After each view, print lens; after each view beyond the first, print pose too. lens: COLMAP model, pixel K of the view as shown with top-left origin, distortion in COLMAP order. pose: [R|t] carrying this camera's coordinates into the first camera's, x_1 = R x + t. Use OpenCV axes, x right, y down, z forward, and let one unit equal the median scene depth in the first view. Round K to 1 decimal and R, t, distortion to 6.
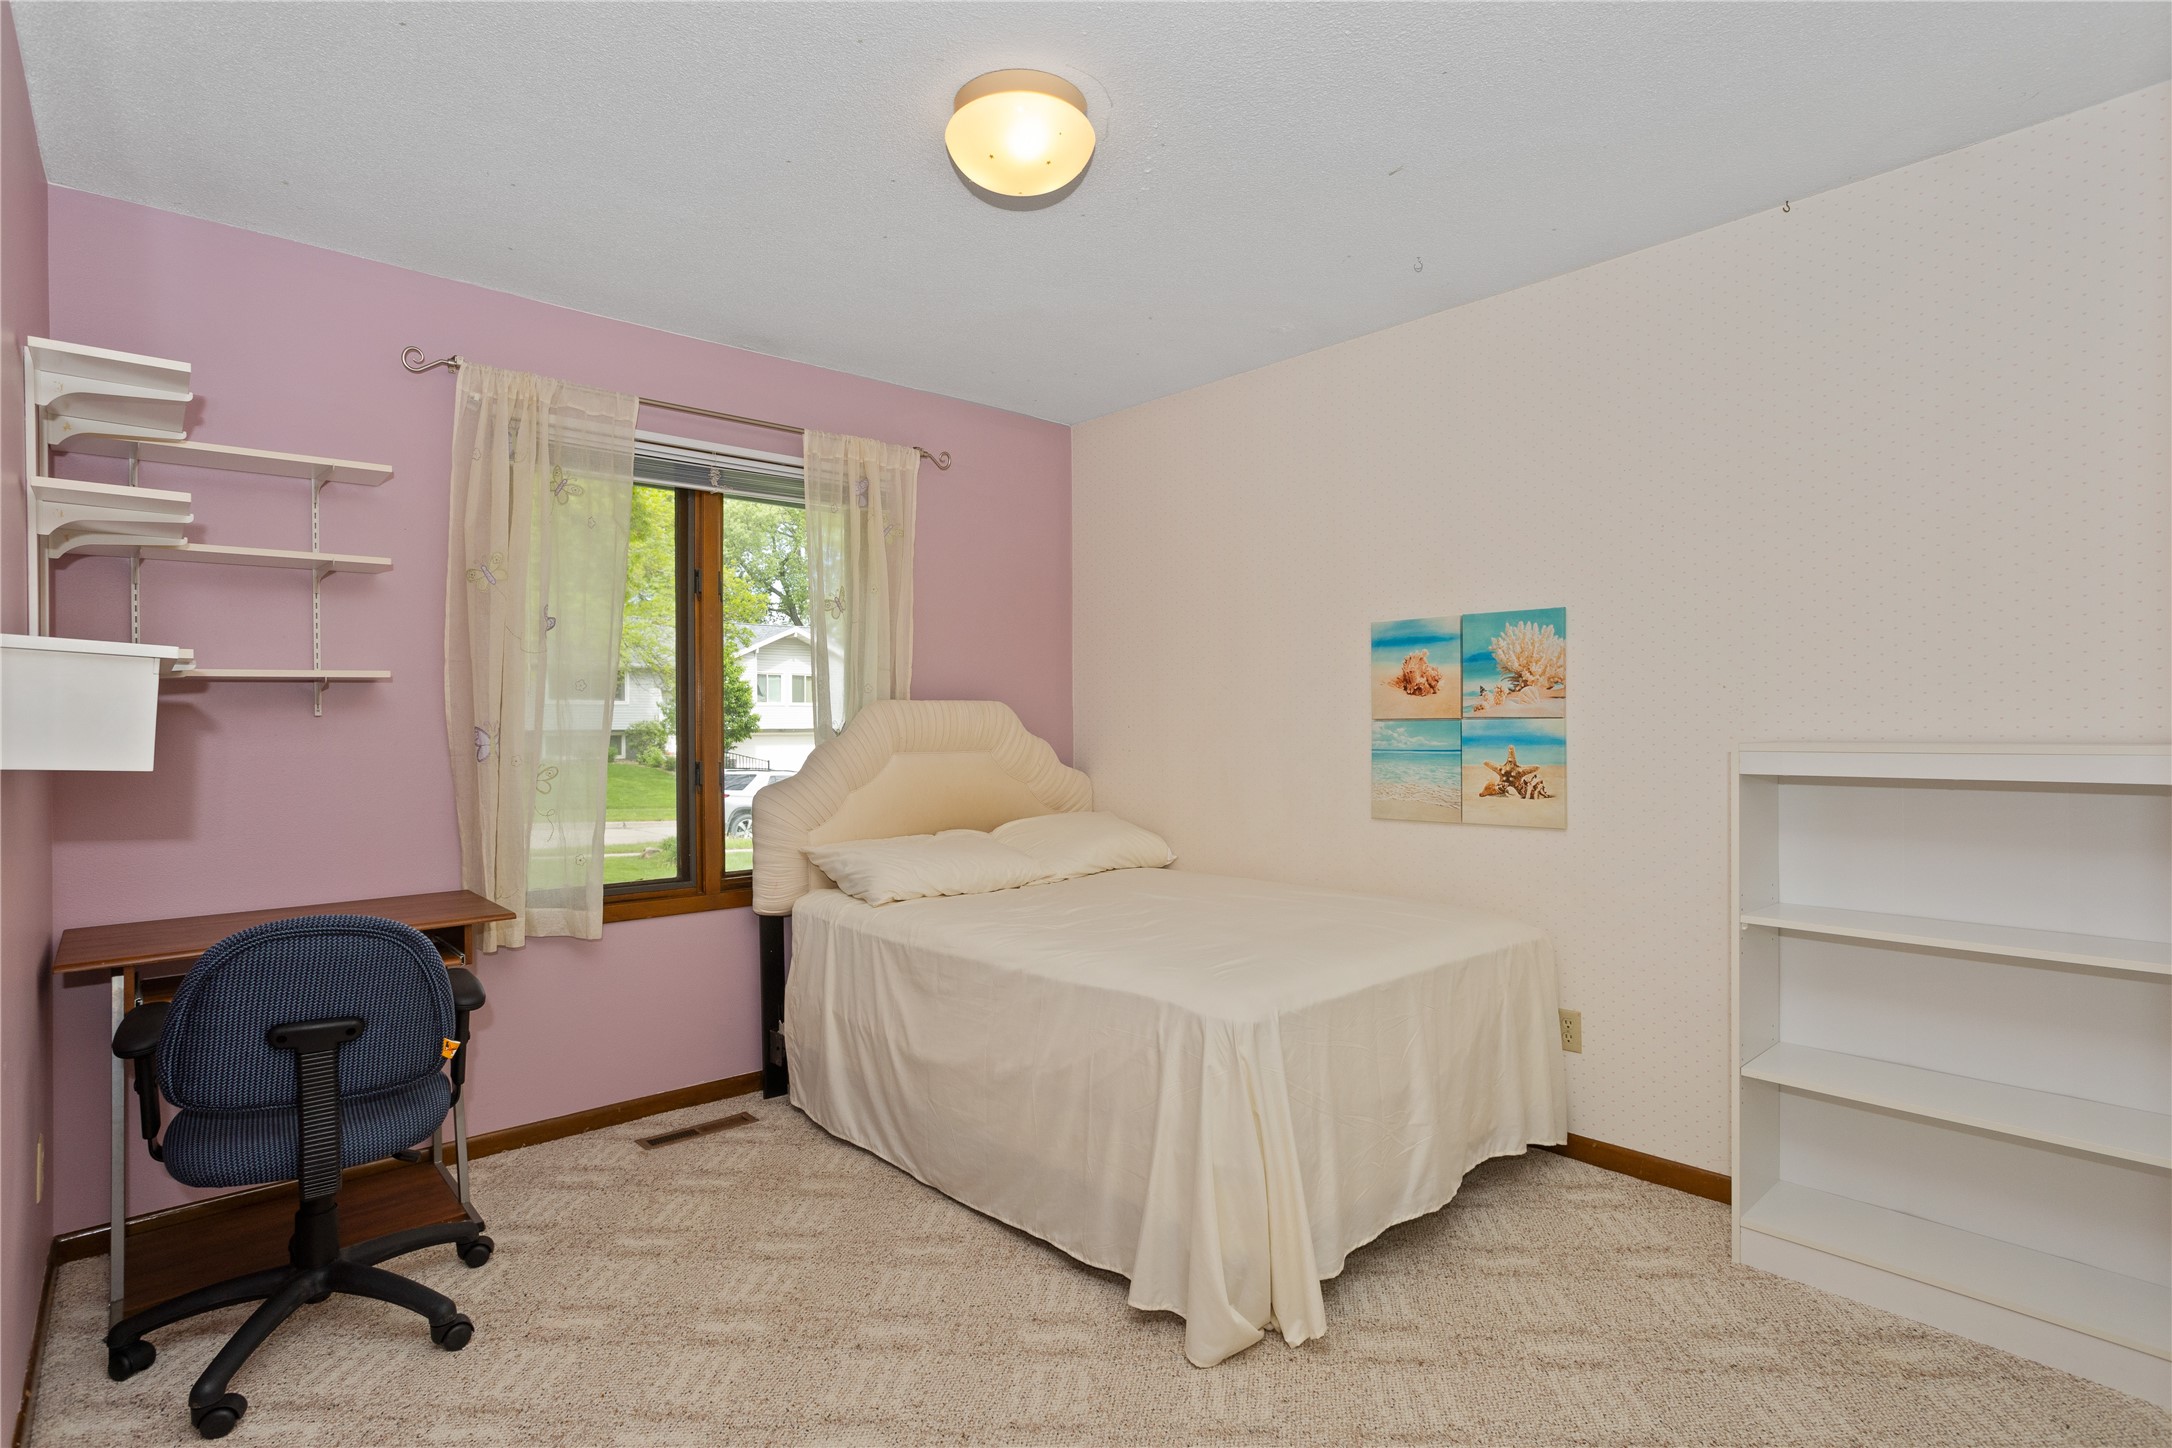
lens RADIAL K [[1069.7, 0, 1092.8], [0, 1069.7, 717.9], [0, 0, 1]] dist [-0.042443, 0.000491]
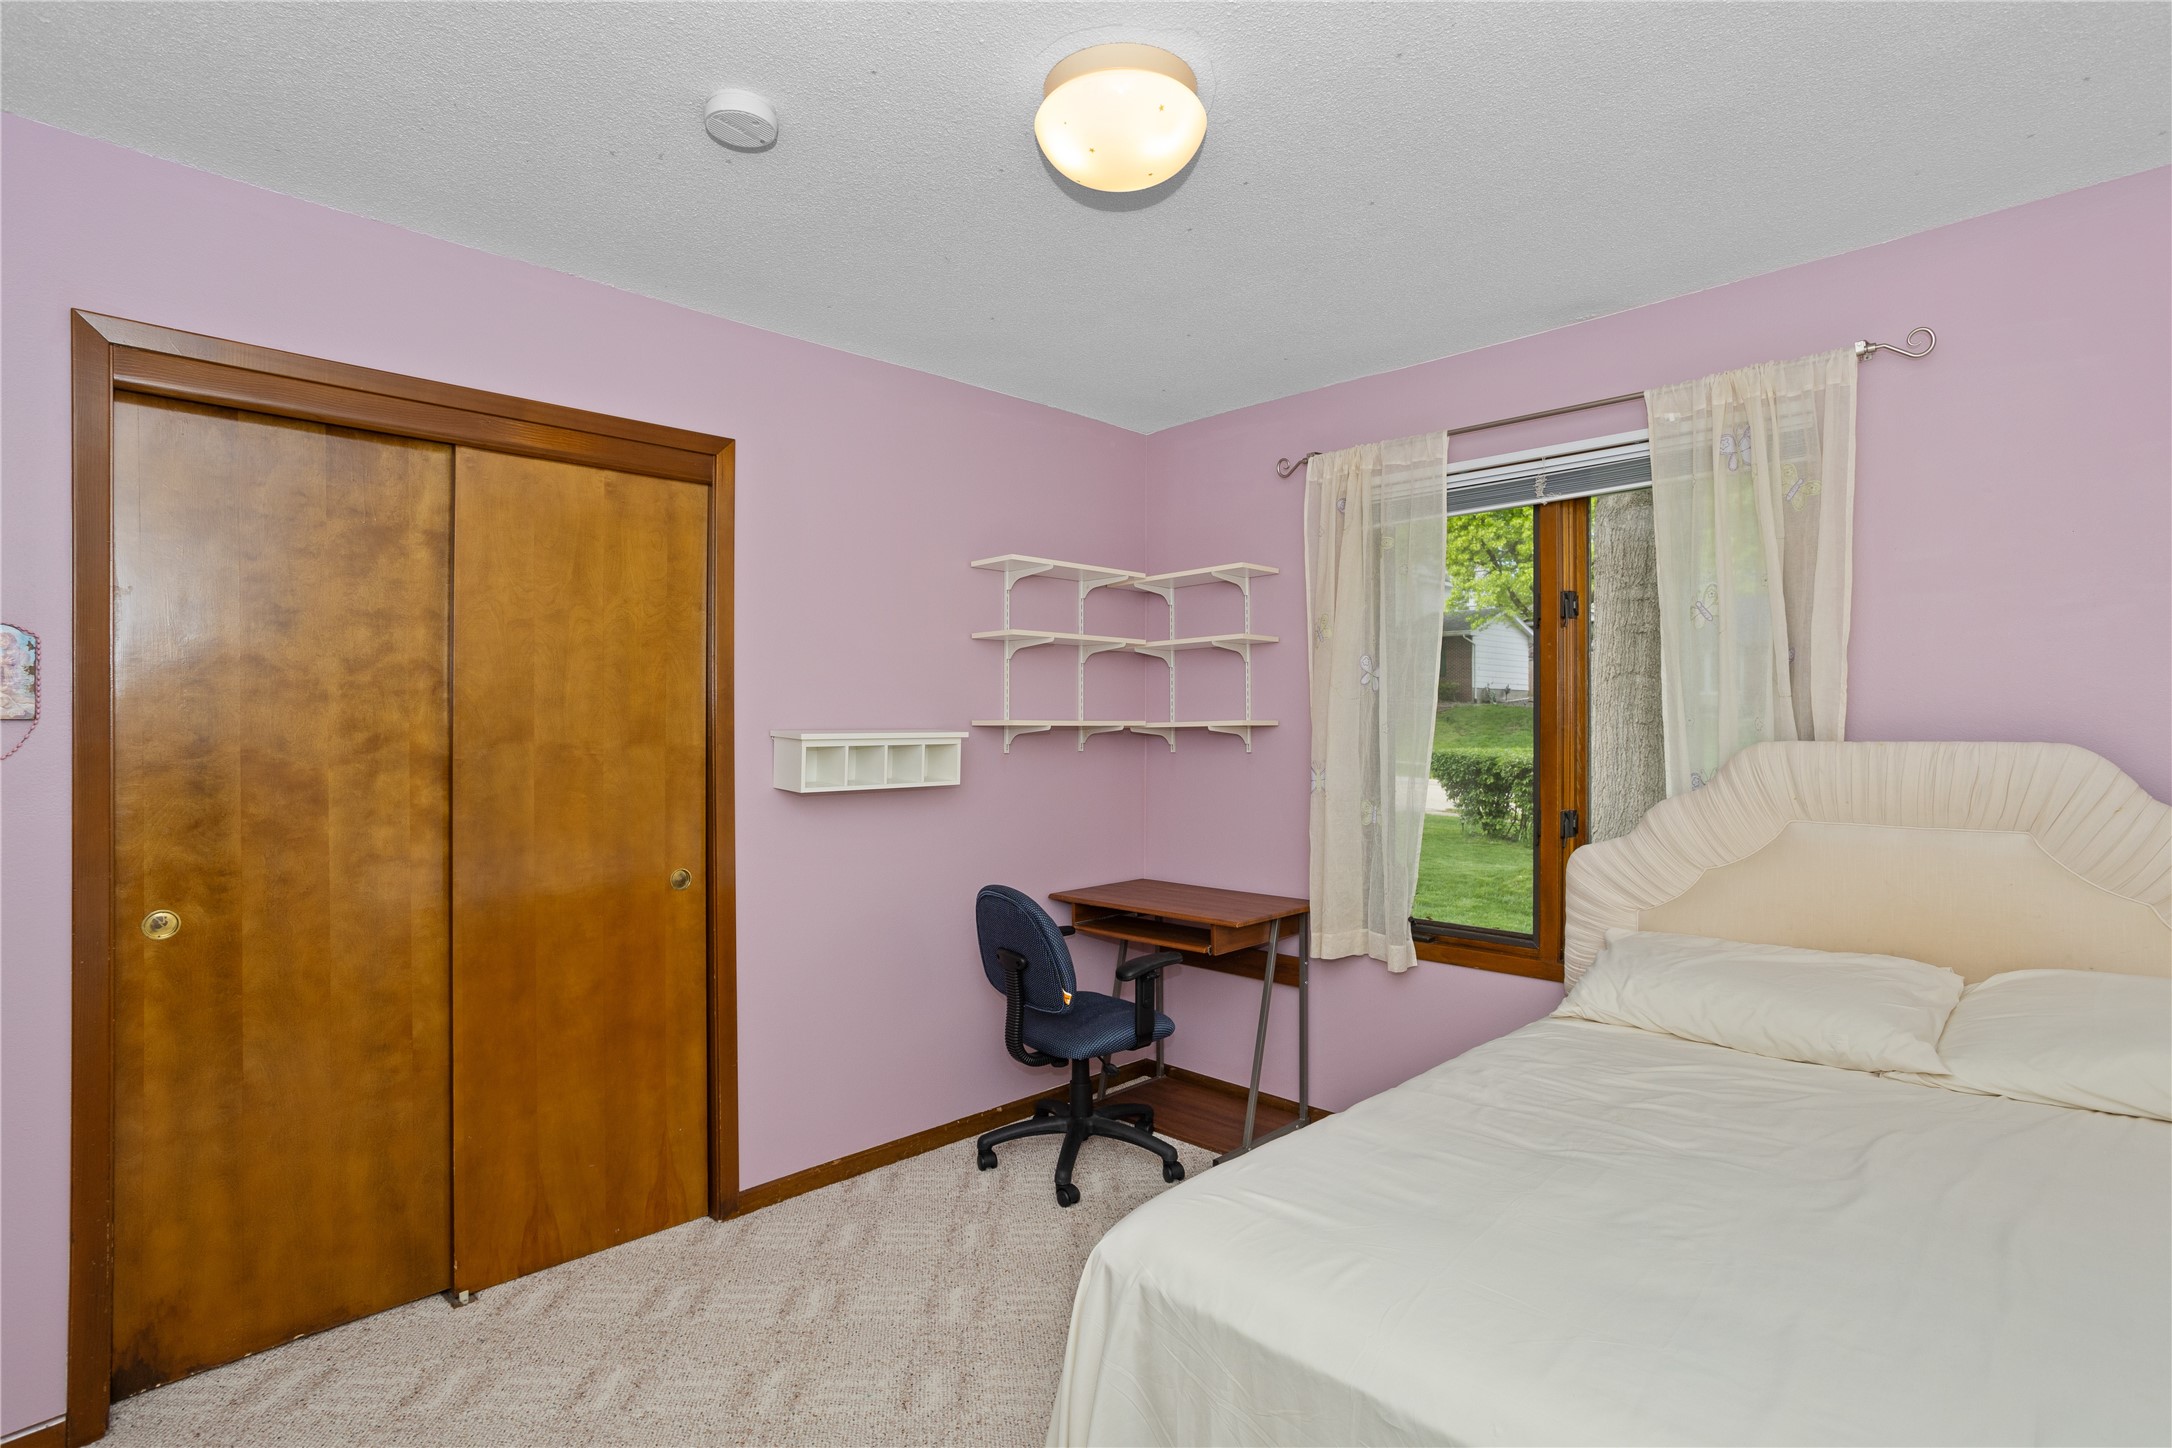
lens RADIAL K [[1069.7, 0, 1093.3], [0, 1069.7, 722.7], [0, 0, 1]] dist [-0.042443, 0.000491]
pose [[0.018710, -0.001301, -0.999824, 0.509444], [-0.003844, 0.999992, -0.001373, -0.029654], [0.999818, 0.003869, 0.018705, 0.616030]]
